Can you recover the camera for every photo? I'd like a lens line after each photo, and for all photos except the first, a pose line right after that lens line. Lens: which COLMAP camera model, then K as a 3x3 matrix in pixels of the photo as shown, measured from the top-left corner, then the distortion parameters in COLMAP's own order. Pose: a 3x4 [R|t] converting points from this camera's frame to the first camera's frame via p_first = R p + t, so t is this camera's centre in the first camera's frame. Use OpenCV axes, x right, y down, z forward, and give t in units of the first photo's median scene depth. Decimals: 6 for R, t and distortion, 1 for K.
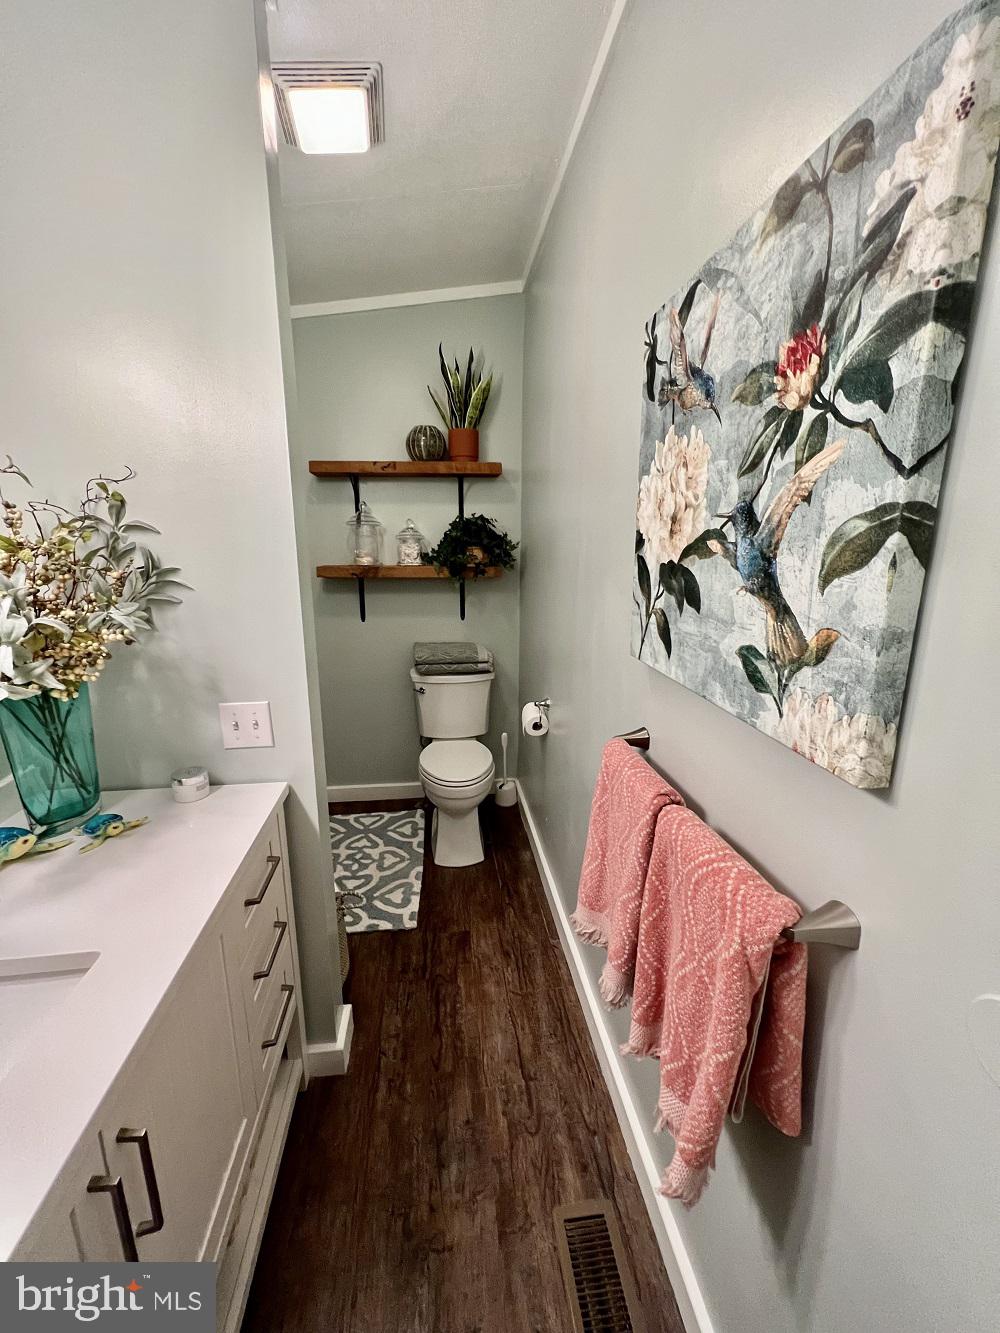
lens RADIAL K [[535.3, 0, 498.1], [0, 535.3, 665.9], [0, 0, 1]] dist [-0.002270, 0.000315]
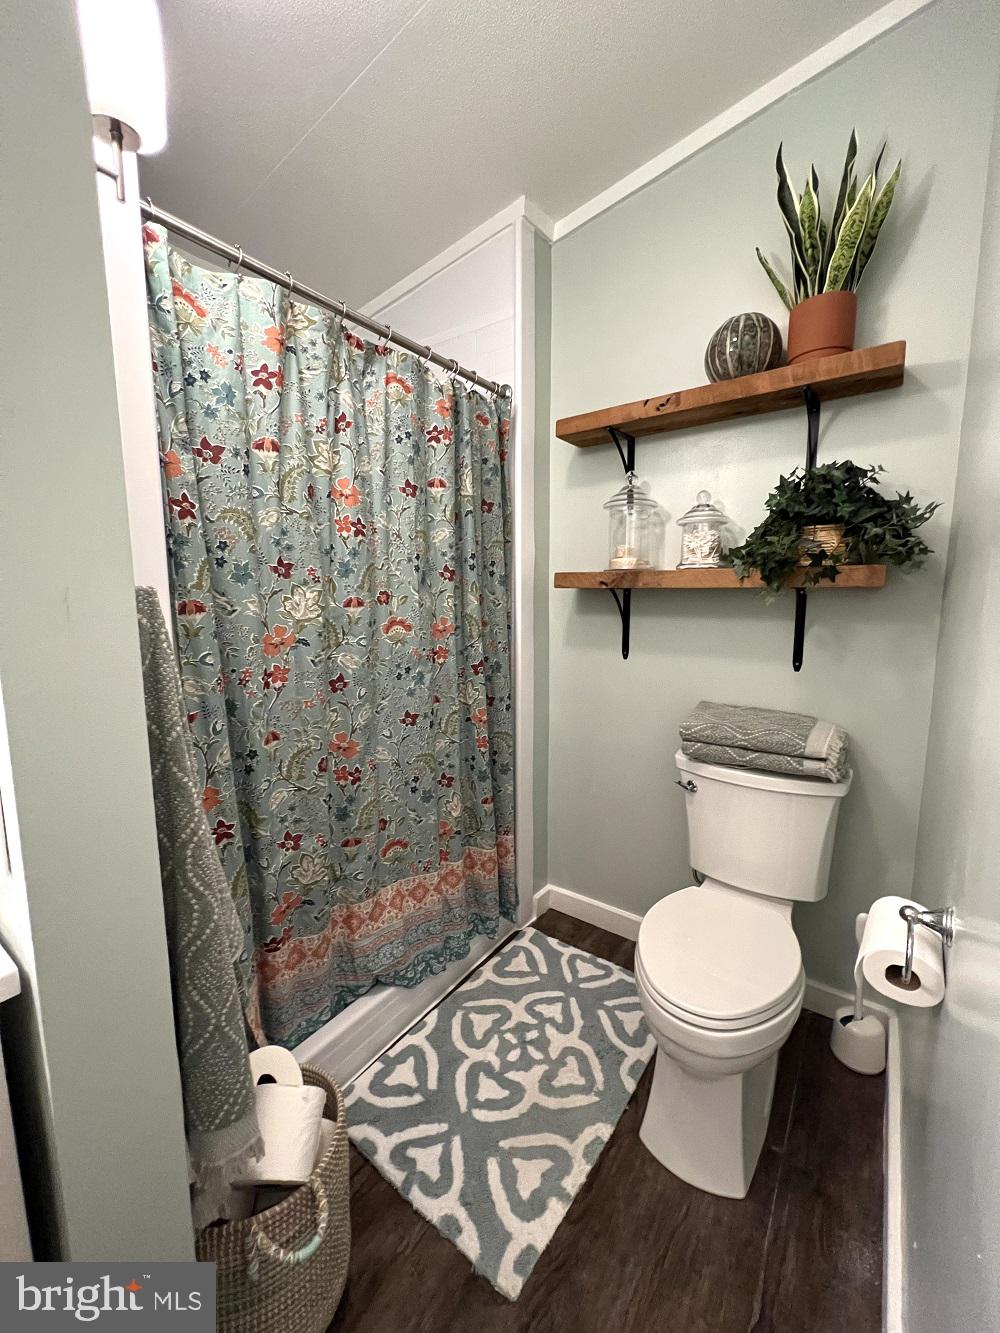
lens RADIAL K [[535.3, 0, 500.8], [0, 535.3, 664.6], [0, 0, 1]] dist [-0.002270, 0.000315]
pose [[0.737597, 0.086087, -0.669731, 0.081110], [-0.144895, 0.988914, -0.032462, -0.035365], [0.659512, 0.120985, 0.741894, 0.452810]]
